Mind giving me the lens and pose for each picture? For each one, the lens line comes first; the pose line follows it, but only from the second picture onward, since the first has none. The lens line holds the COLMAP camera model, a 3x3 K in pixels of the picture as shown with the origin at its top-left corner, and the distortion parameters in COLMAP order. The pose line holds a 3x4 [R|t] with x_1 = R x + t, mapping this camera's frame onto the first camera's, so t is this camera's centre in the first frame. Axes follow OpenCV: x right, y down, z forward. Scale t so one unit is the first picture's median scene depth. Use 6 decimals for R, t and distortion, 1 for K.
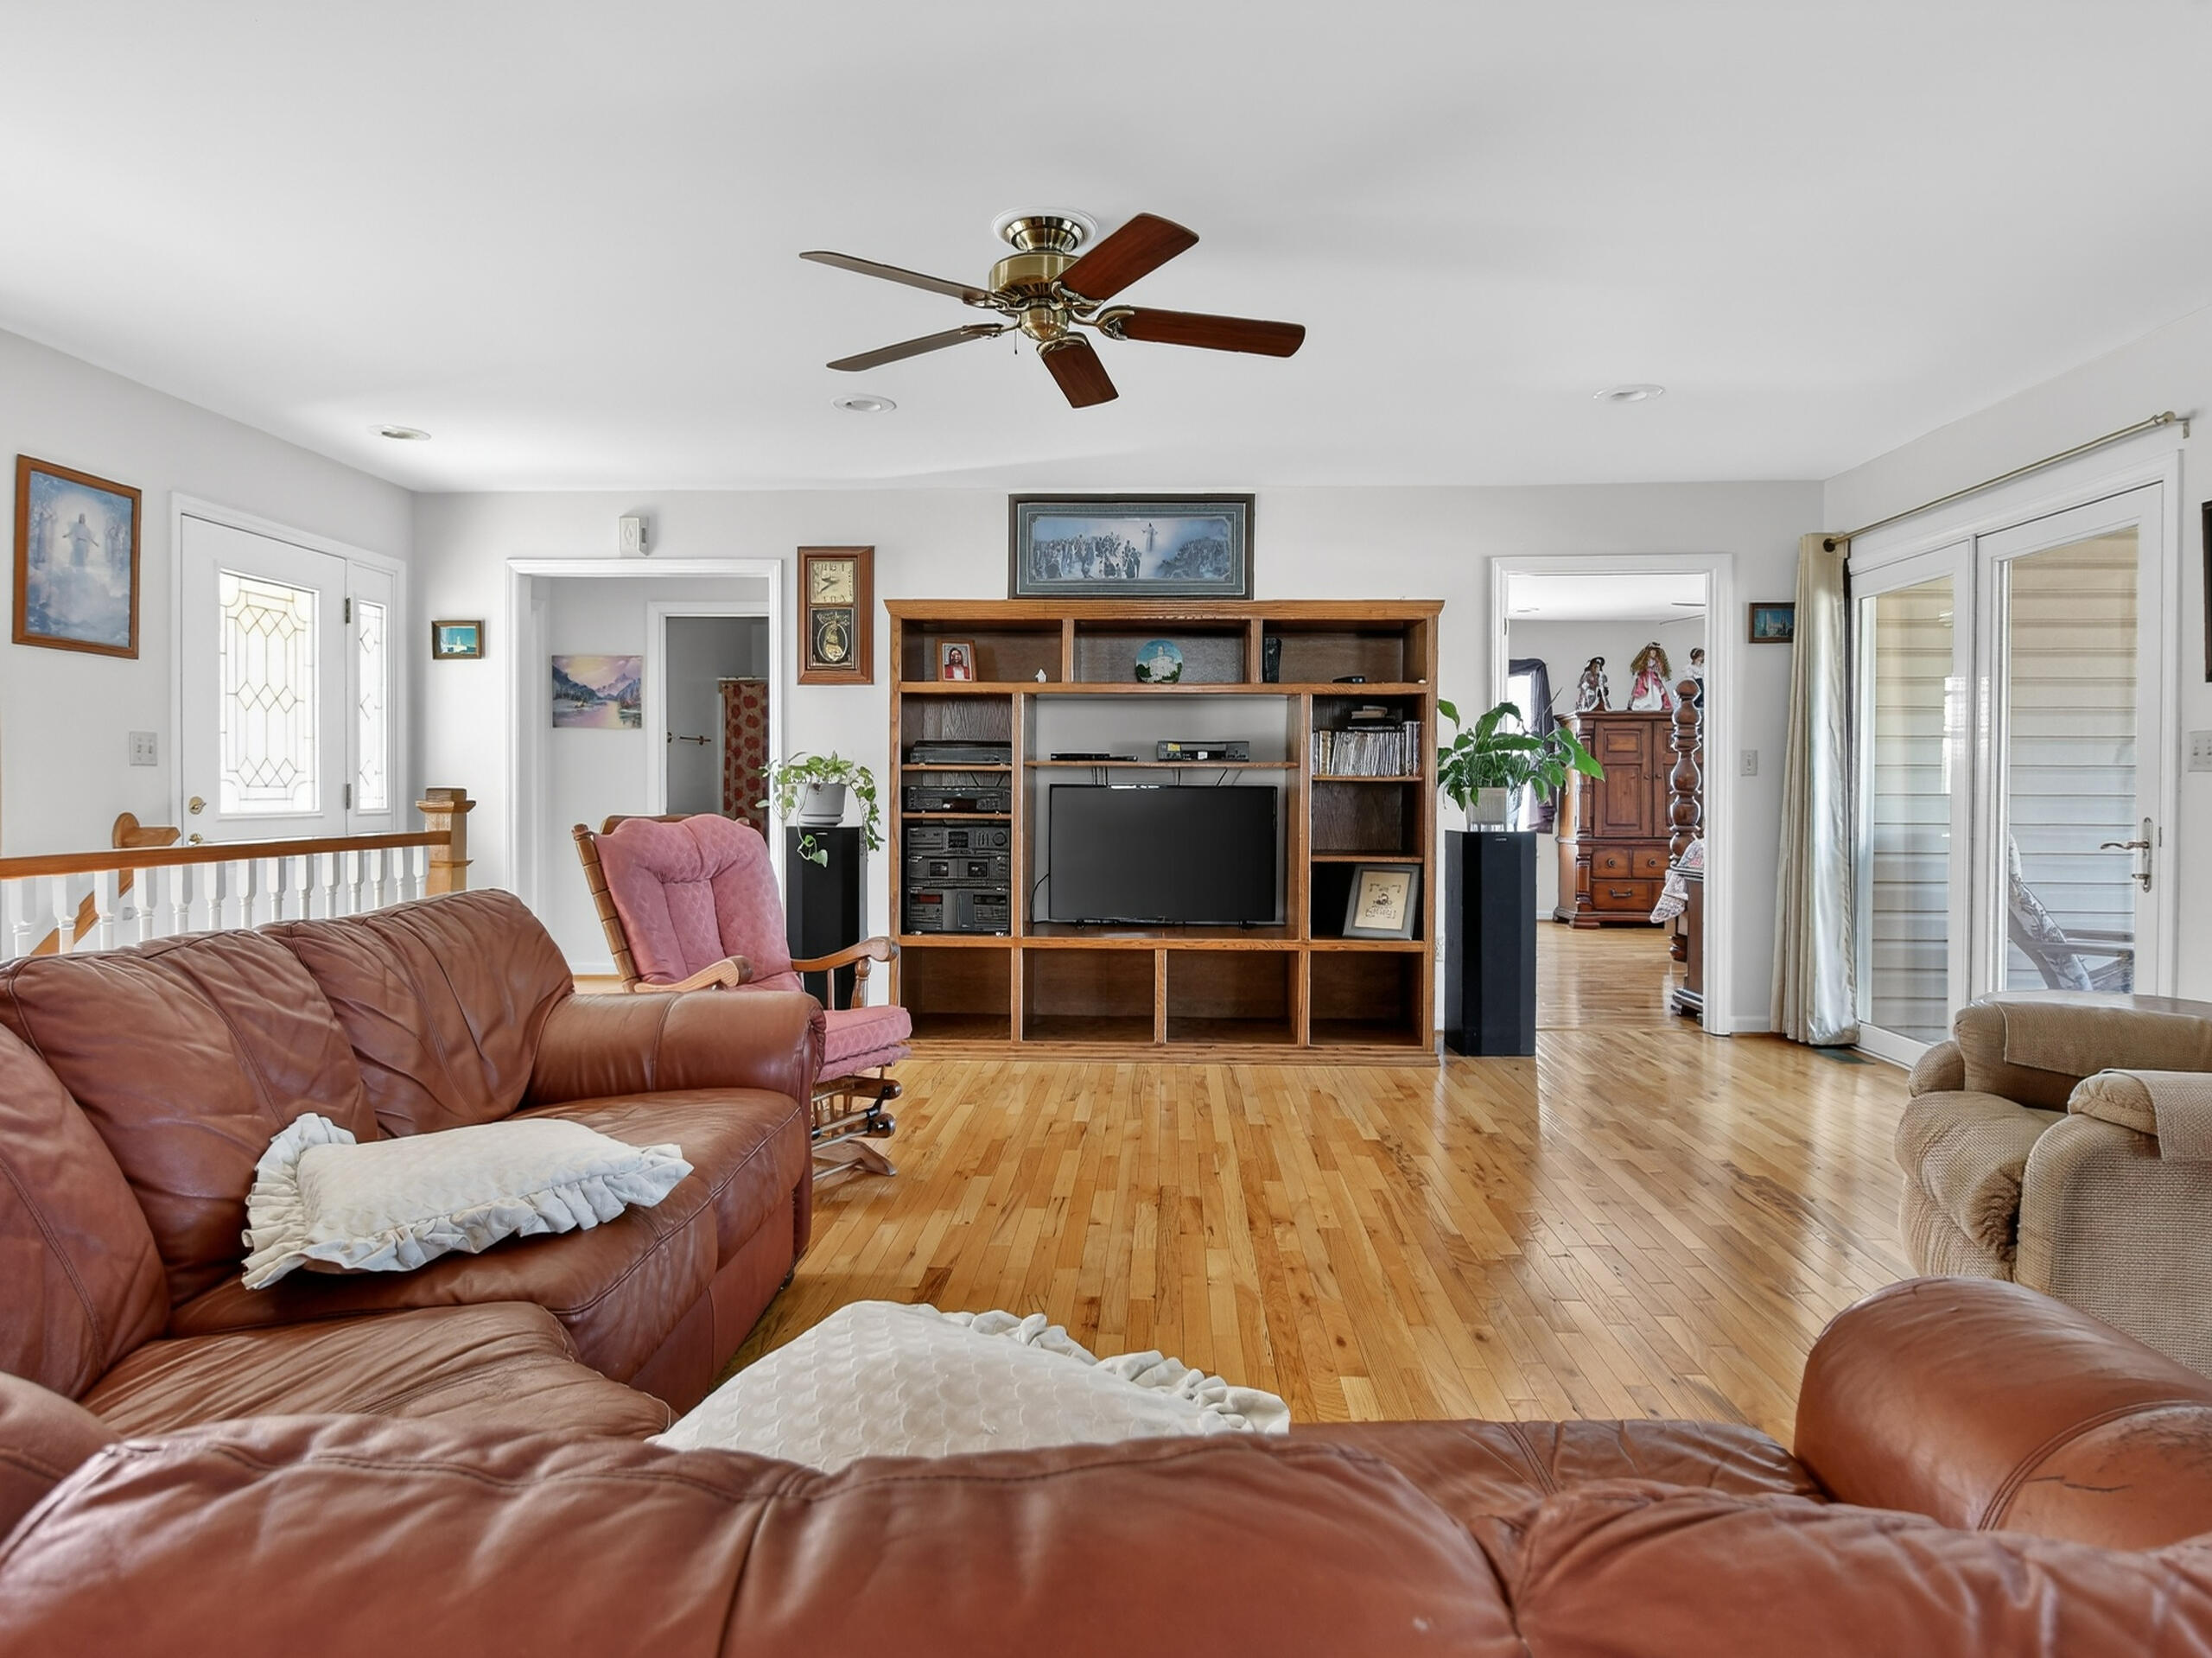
lens RADIAL K [[1273.4, 0, 1103.0], [0, 1273.4, 790.6], [0, 0, 1]] dist [0.003346, -0.000817]
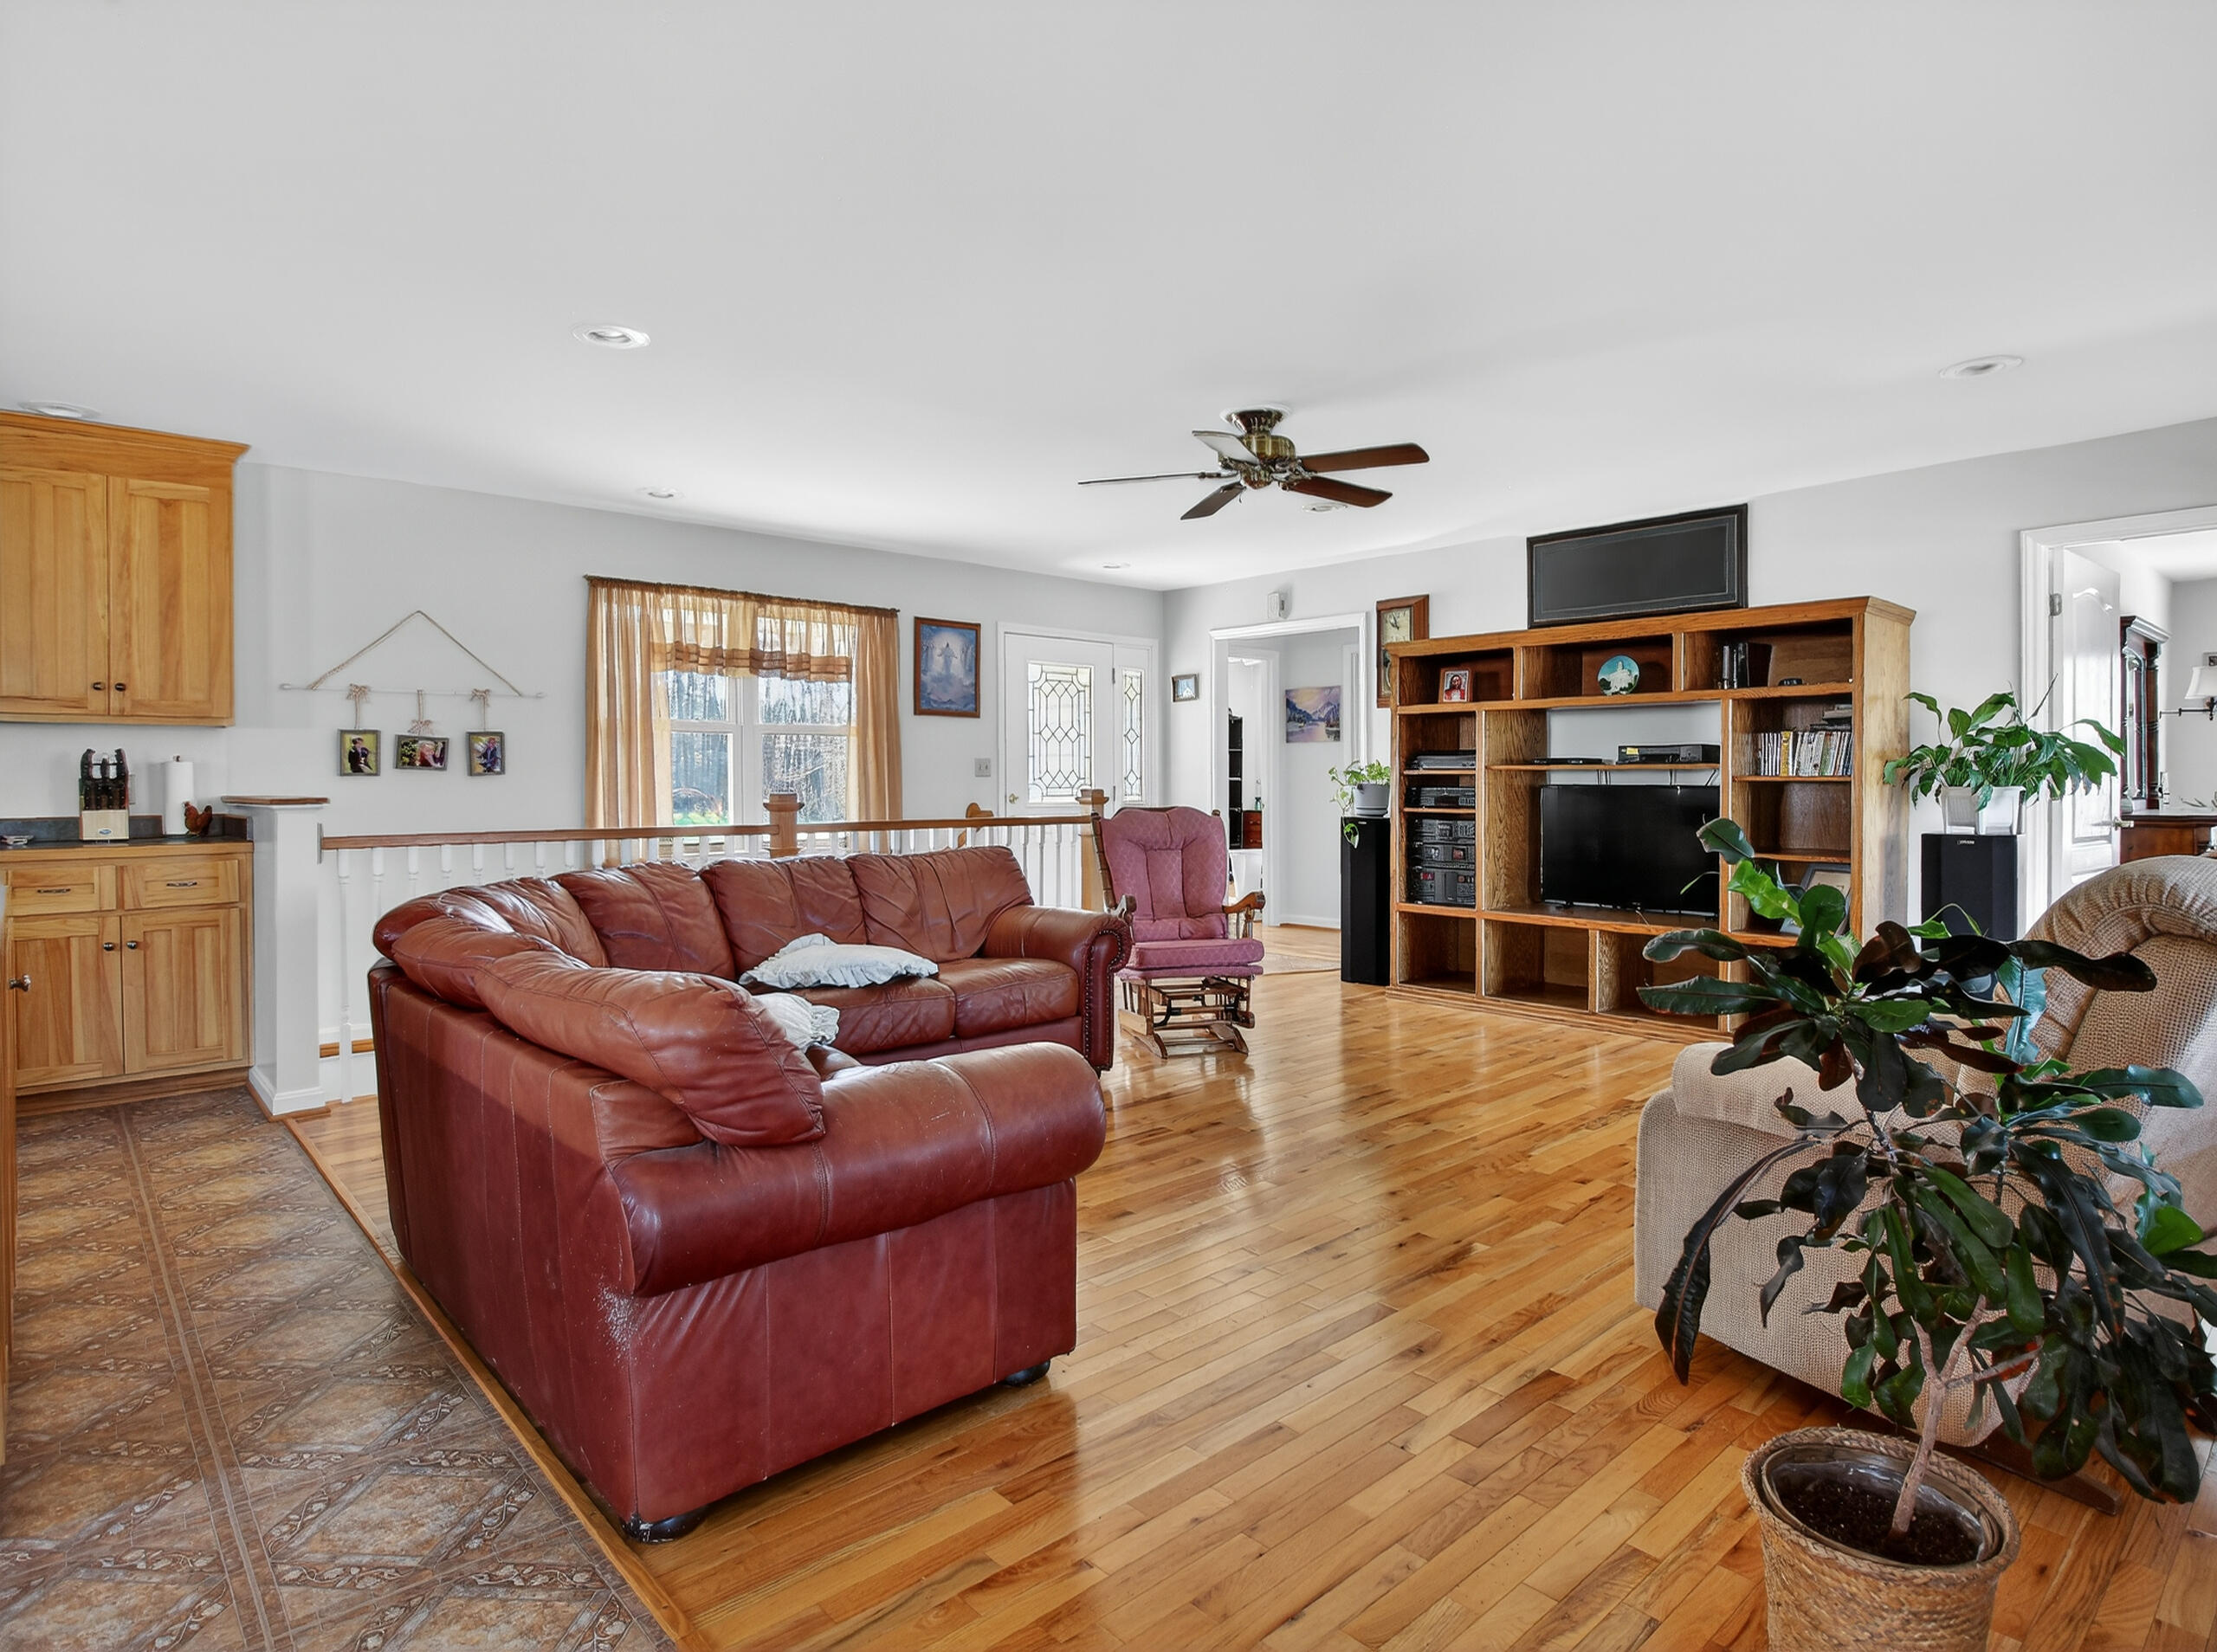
lens RADIAL K [[1217.8, 0, 1112.1], [0, 1217.8, 750.2], [0, 0, 1]] dist [0.001002, -0.019460]
pose [[0.710466, -0.022726, -0.703364, 0.506531], [0.002208, 0.999545, -0.030066, -0.004097], [0.703728, 0.019808, 0.710193, -0.076939]]
